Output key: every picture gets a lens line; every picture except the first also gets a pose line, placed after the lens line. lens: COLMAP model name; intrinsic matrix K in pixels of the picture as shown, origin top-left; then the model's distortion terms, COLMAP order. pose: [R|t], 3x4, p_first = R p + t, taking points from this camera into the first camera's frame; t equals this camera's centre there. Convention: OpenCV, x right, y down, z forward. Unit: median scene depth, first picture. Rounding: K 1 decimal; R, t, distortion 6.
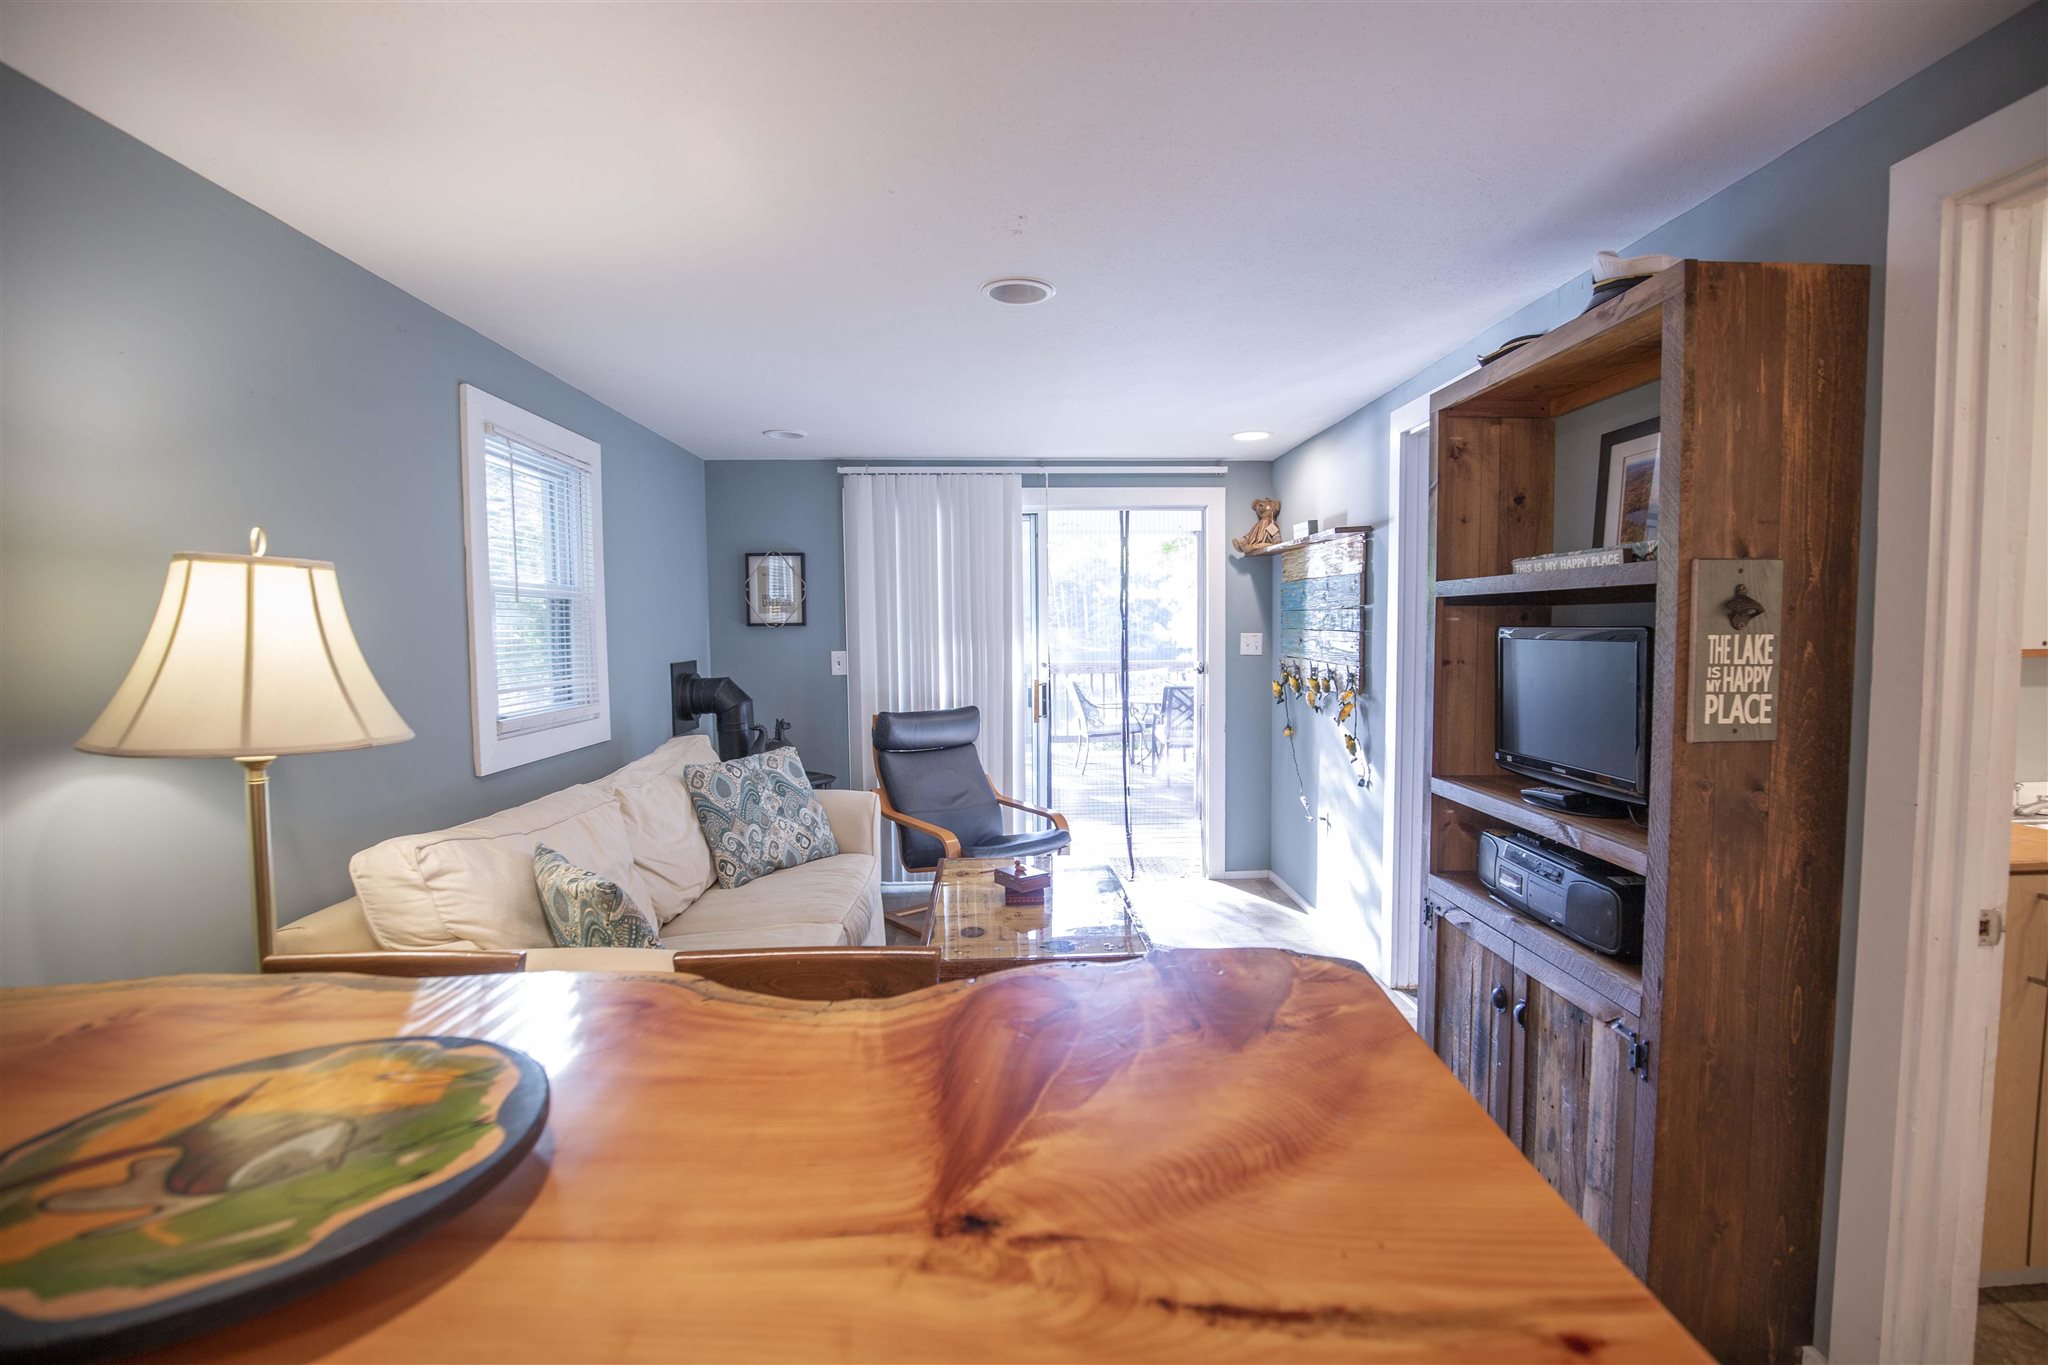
lens RADIAL K [[937.8, 0, 1039.8], [0, 937.8, 683.7], [0, 0, 1]] dist [-0.040735, 0.009726]
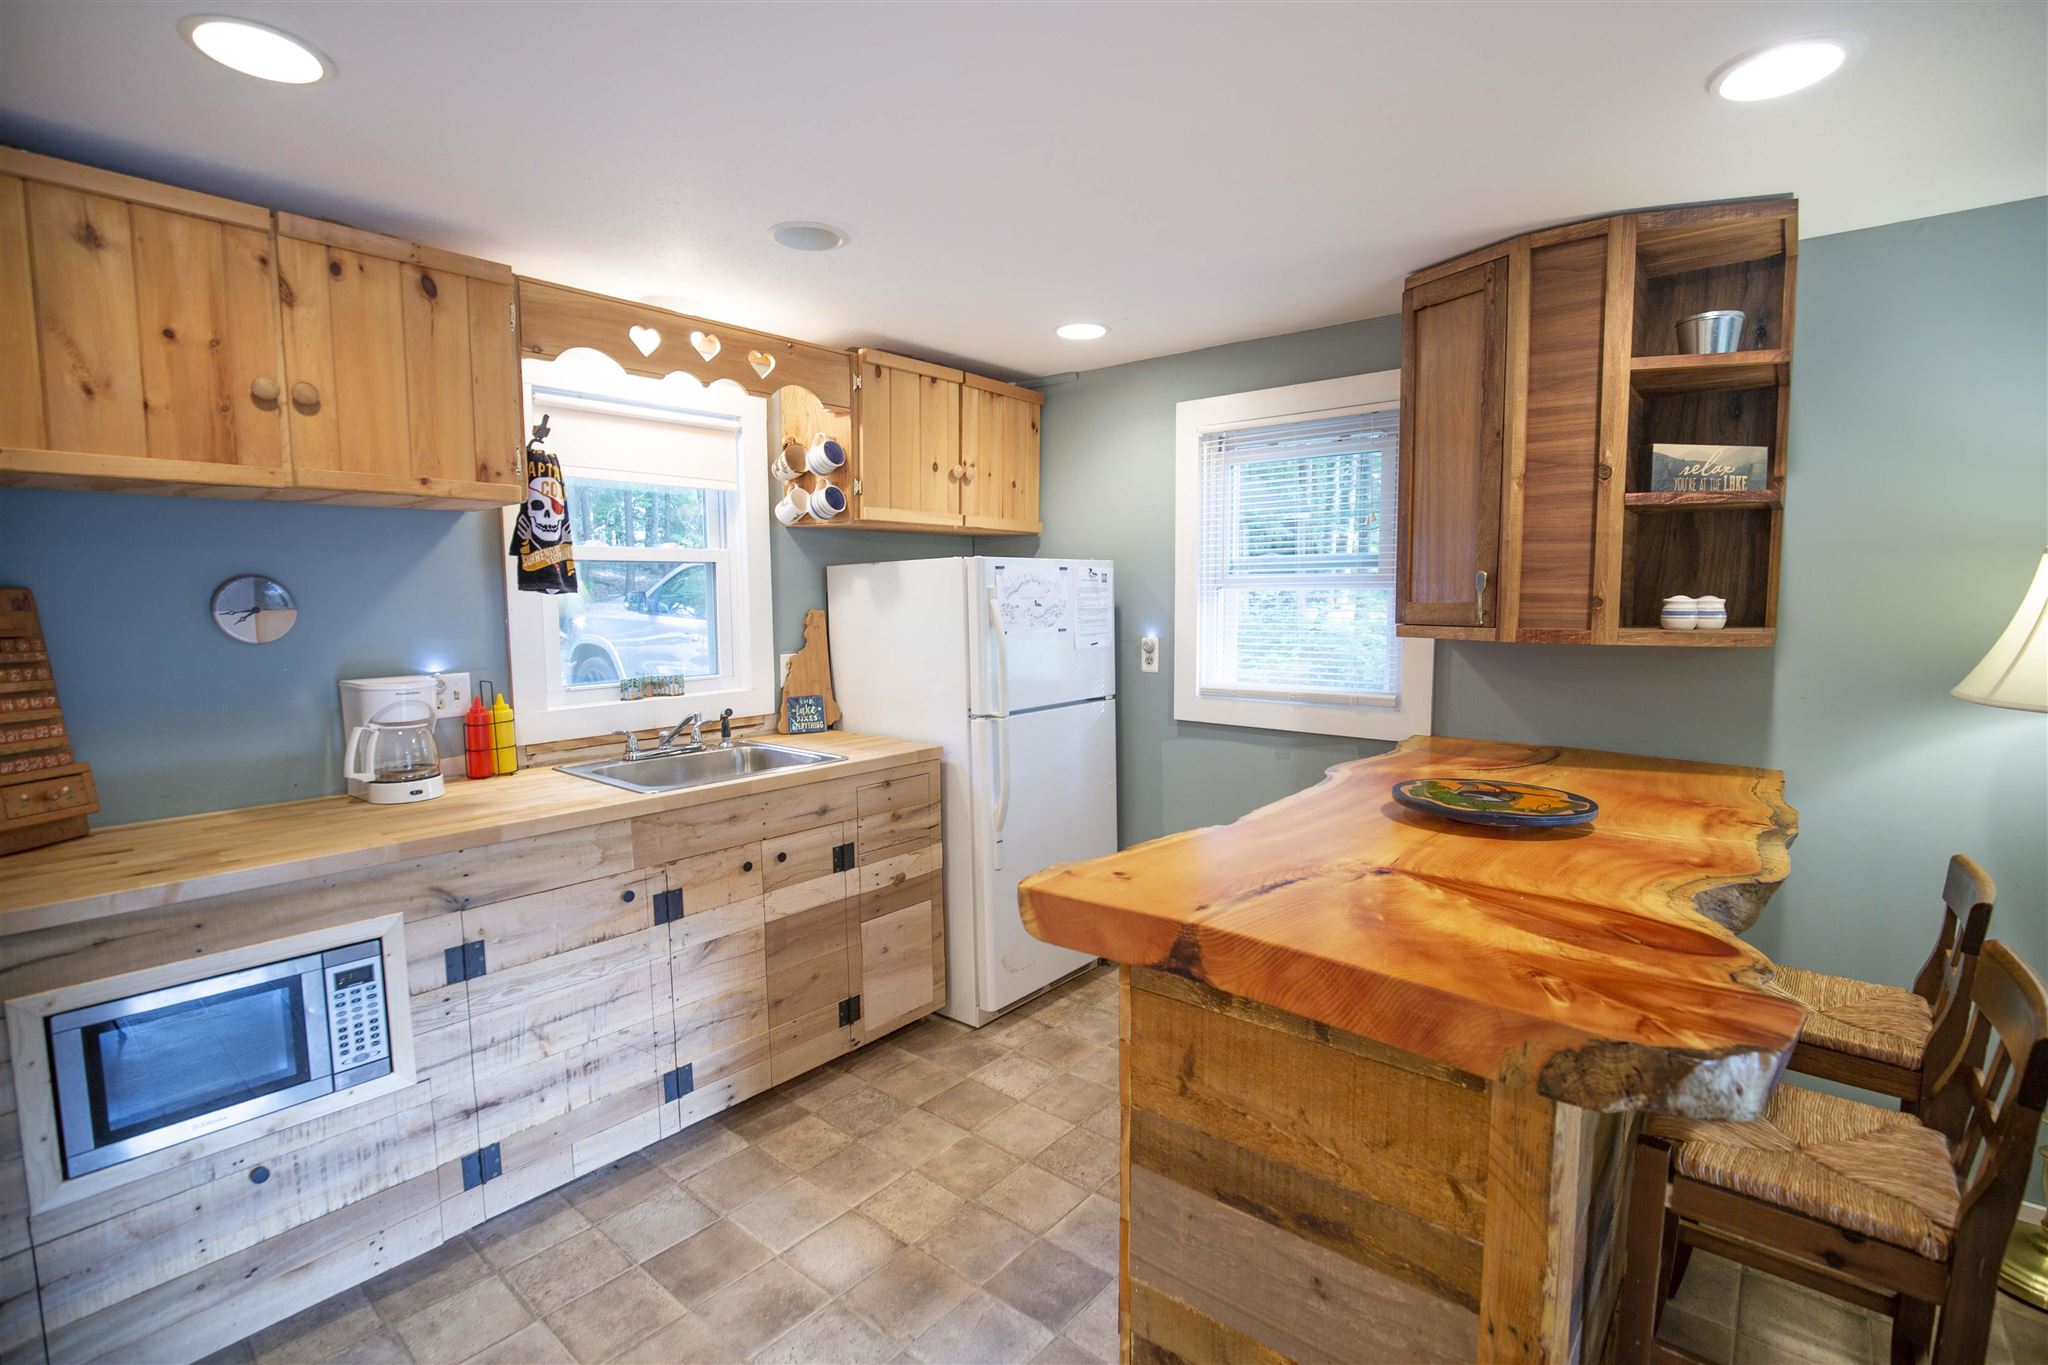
lens RADIAL K [[937.8, 0, 1039.8], [0, 937.8, 683.7], [0, 0, 1]] dist [-0.040735, 0.009726]
pose [[-0.667464, 0.083876, -0.739903, 0.866169], [-0.033692, 0.989217, 0.142533, -0.078365], [0.743880, 0.120064, -0.657440, 0.719388]]
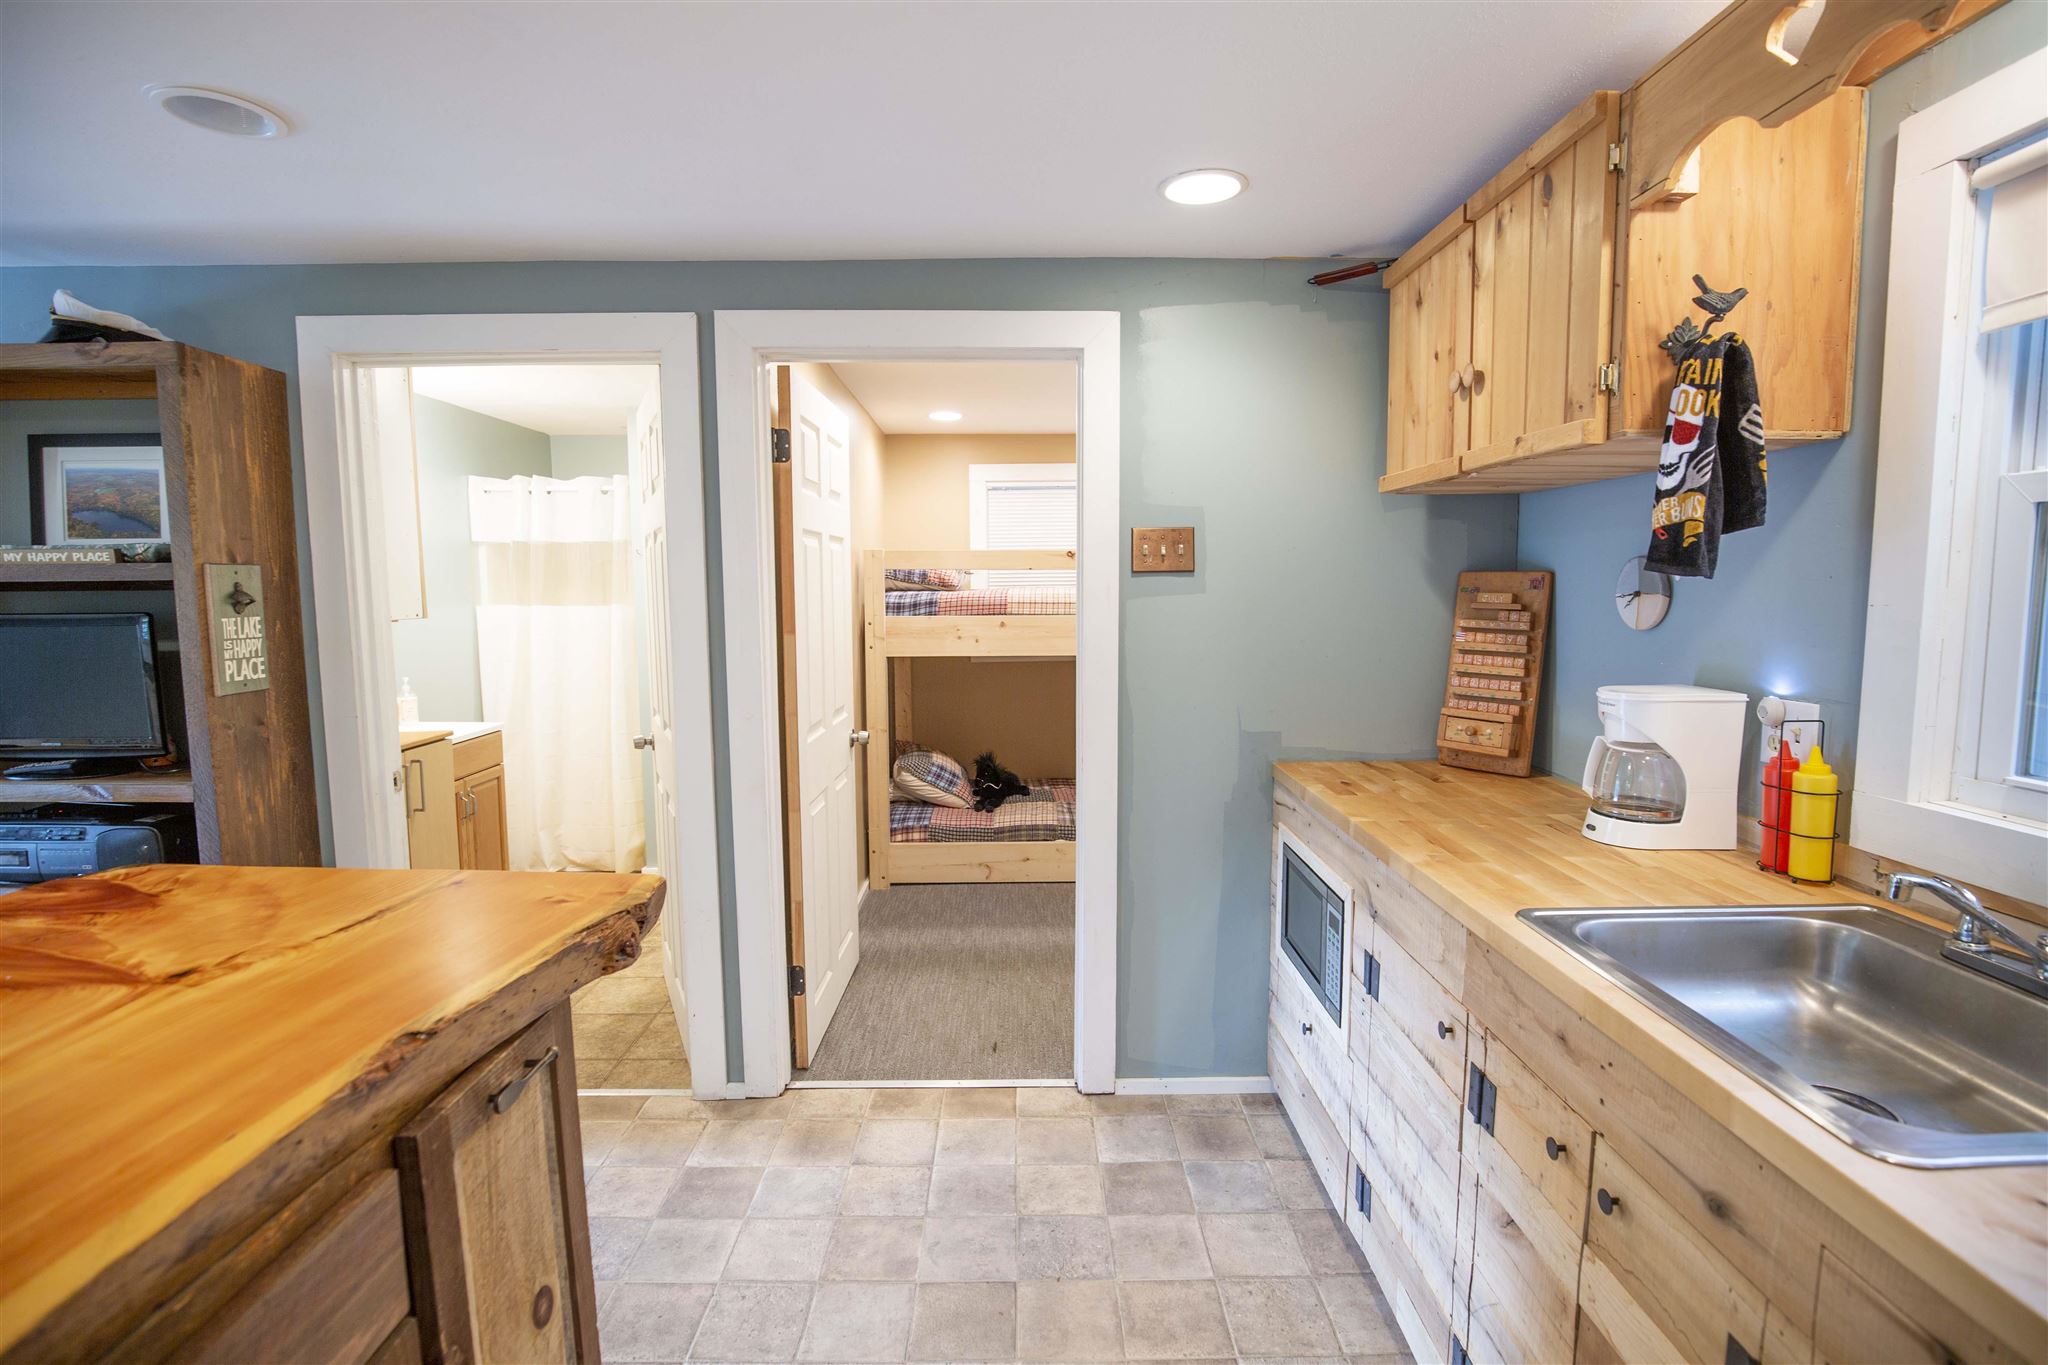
lens RADIAL K [[957.1, 0, 1030.4], [0, 957.1, 683.9], [0, 0, 1]] dist [-0.037400, 0.006439]
pose [[0.022348, -0.095685, 0.995161, -0.664206], [0.065728, 0.993396, 0.094040, -0.006444], [-0.997587, 0.063308, 0.028490, -0.260202]]
